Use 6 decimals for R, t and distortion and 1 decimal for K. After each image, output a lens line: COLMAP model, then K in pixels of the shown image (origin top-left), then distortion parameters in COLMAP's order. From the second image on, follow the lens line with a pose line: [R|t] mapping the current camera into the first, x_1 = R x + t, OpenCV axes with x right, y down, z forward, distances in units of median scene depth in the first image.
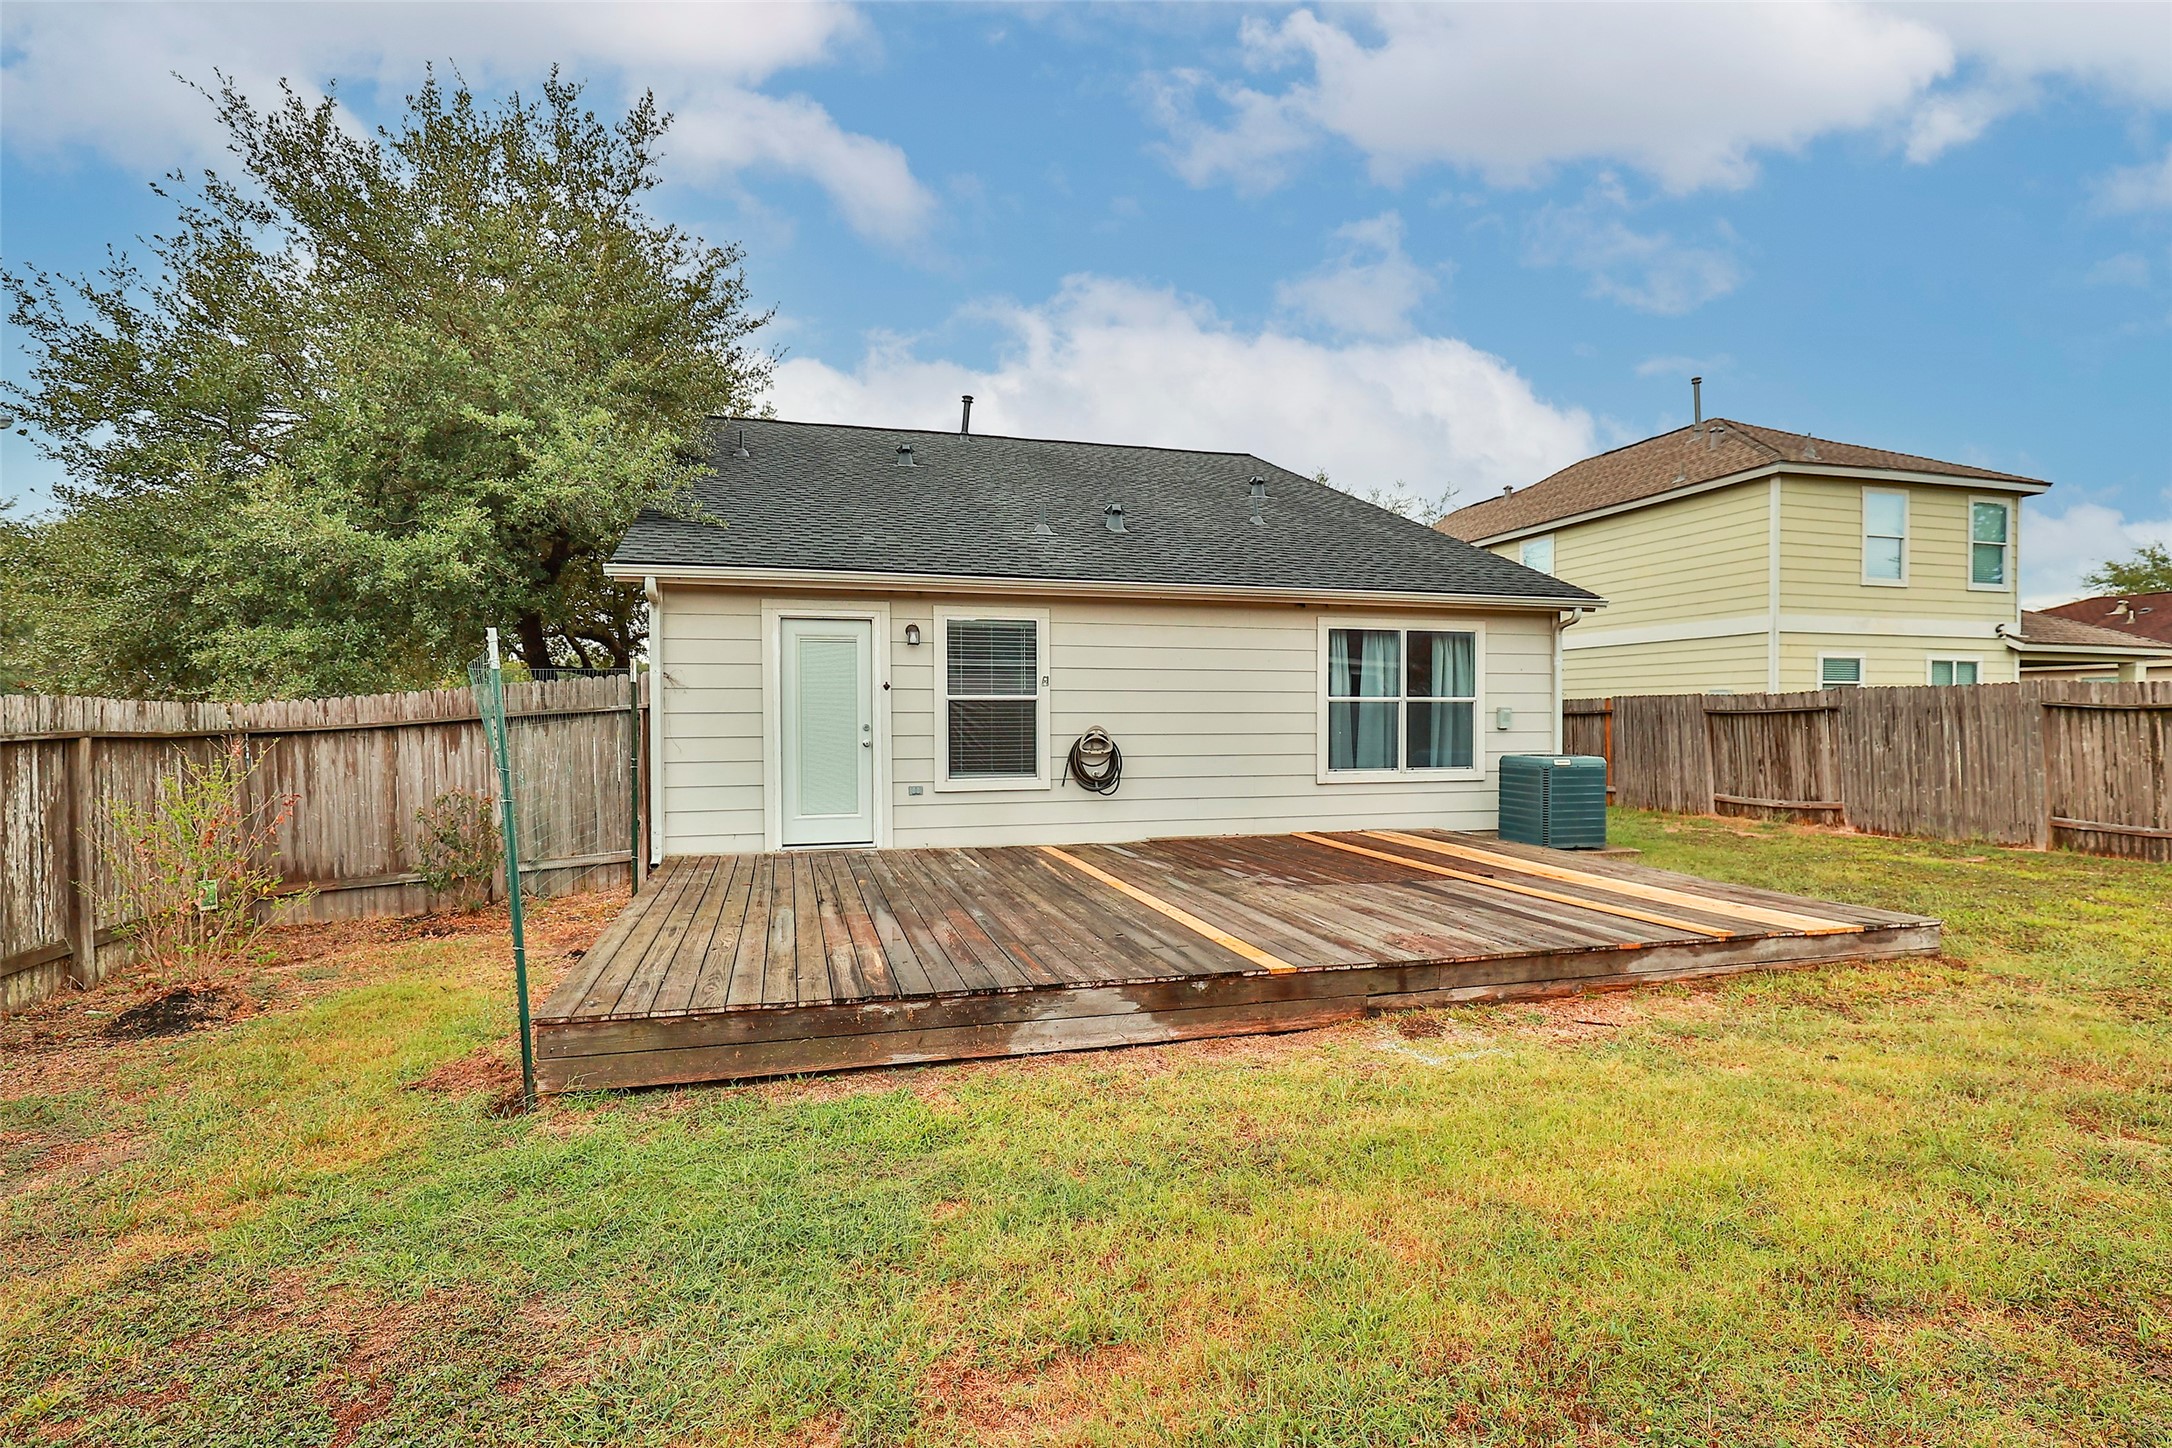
lens RADIAL K [[976.4, 0, 1091.5], [0, 976.4, 725.2], [0, 0, 1]] dist [0.006084, 0.000053]
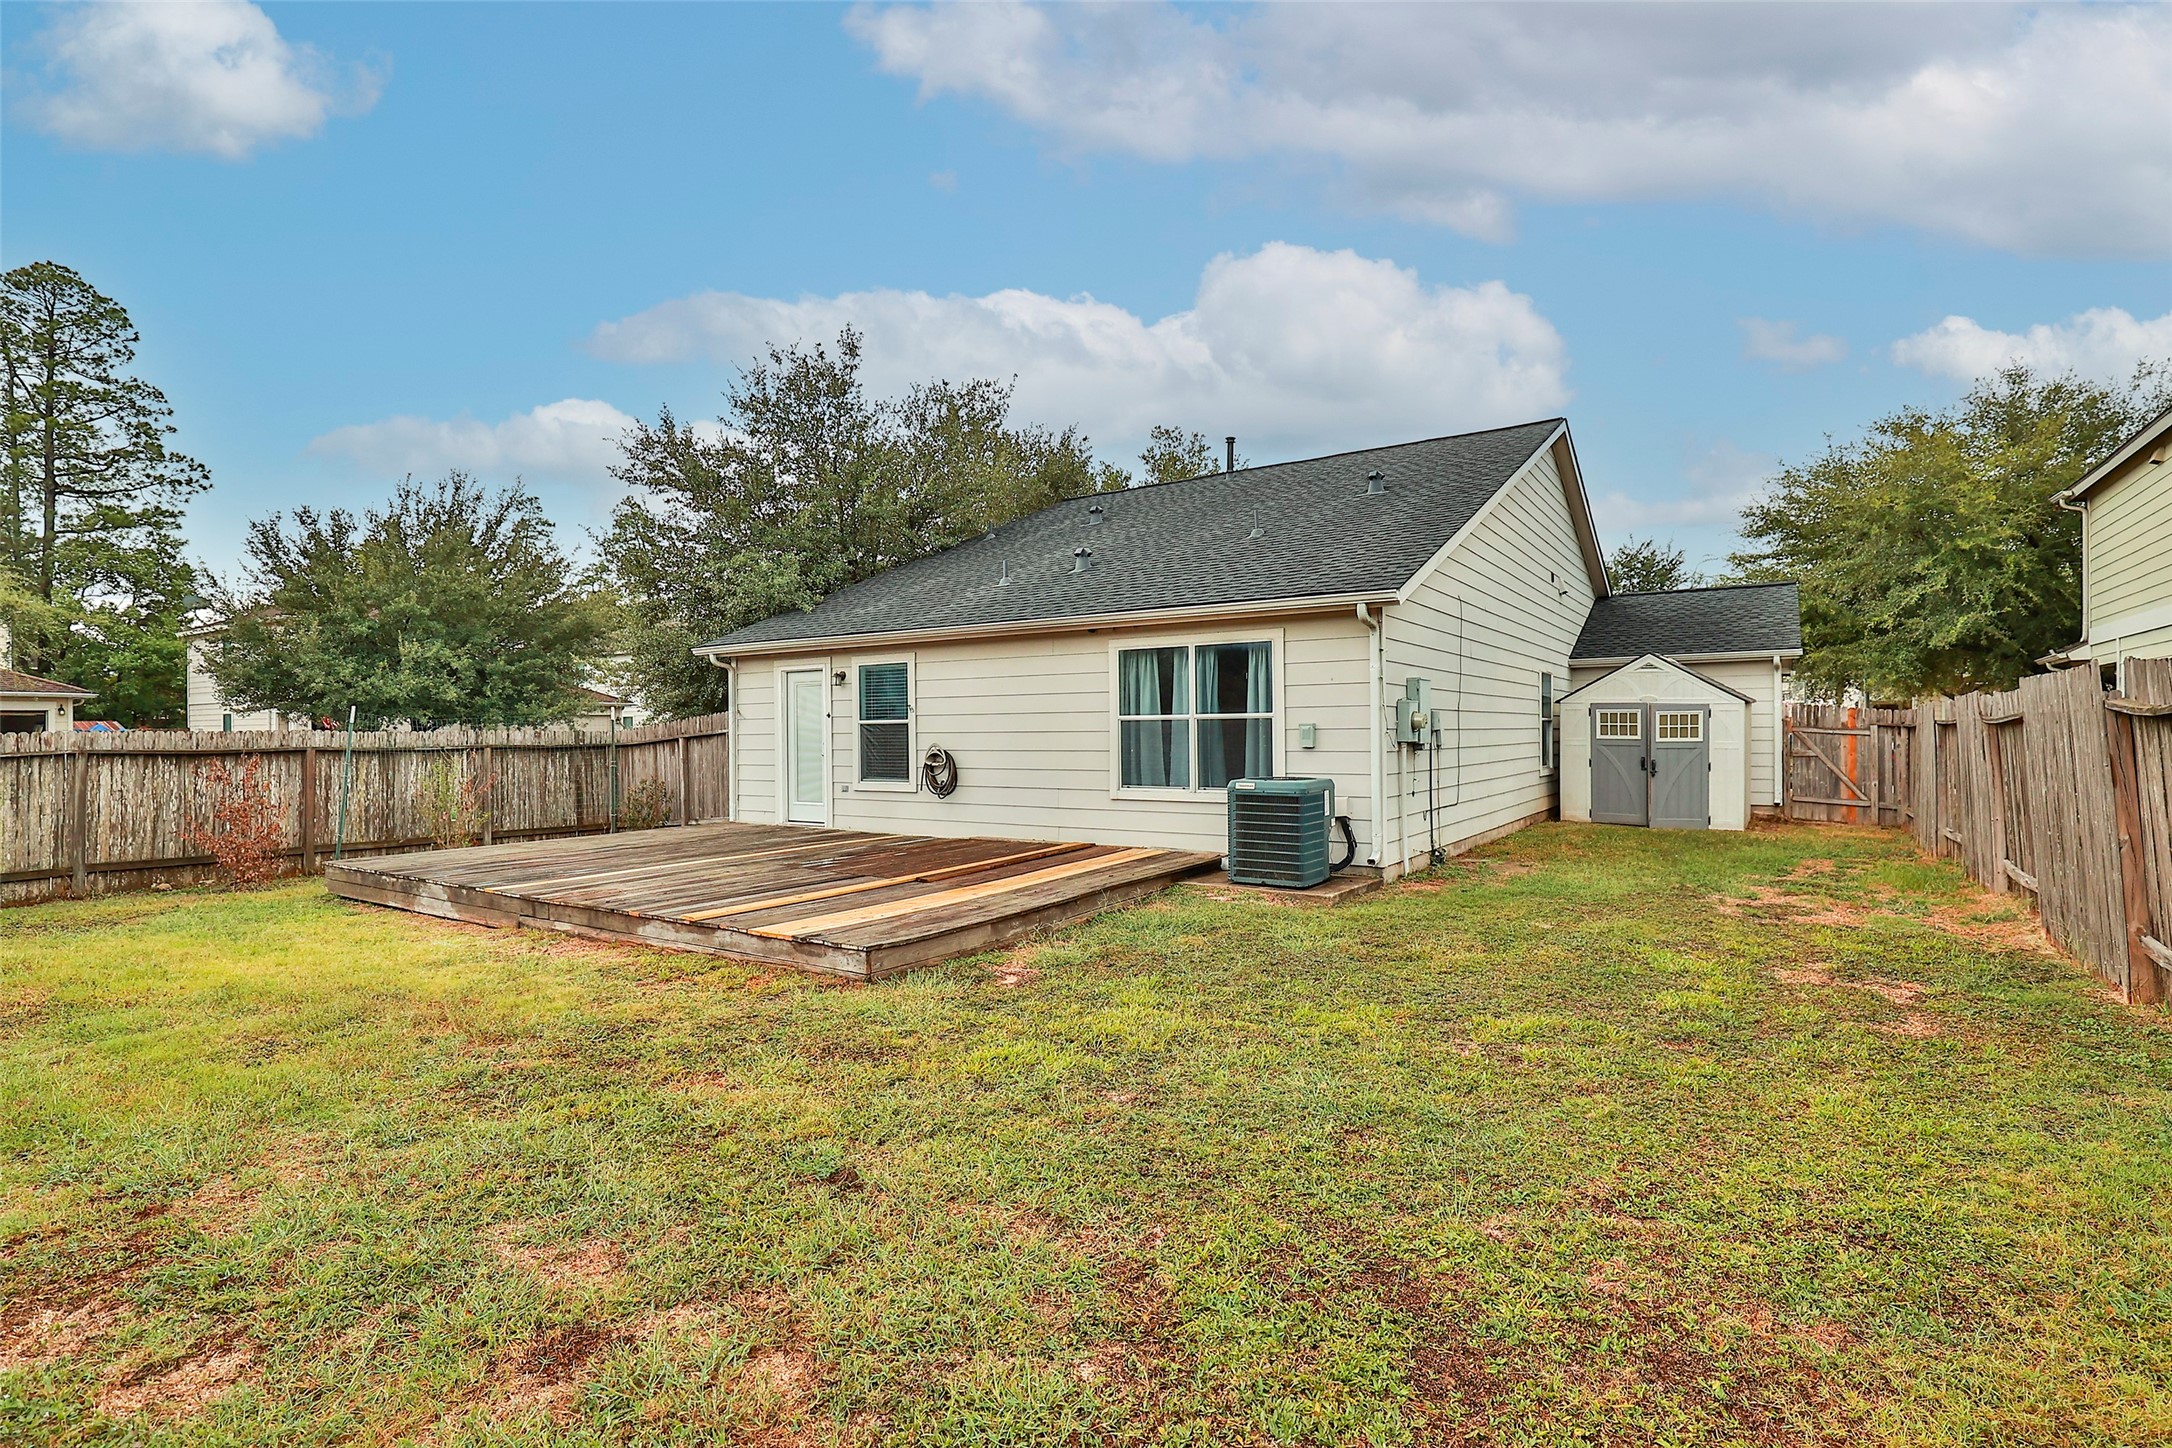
lens RADIAL K [[976.4, 0, 1091.5], [0, 976.4, 725.2], [0, 0, 1]] dist [0.006084, 0.000053]
pose [[0.678783, -0.008291, -0.734292, 1.064284], [0.002383, 0.999956, -0.009089, -0.010717], [0.734335, 0.004420, 0.678773, 0.297362]]
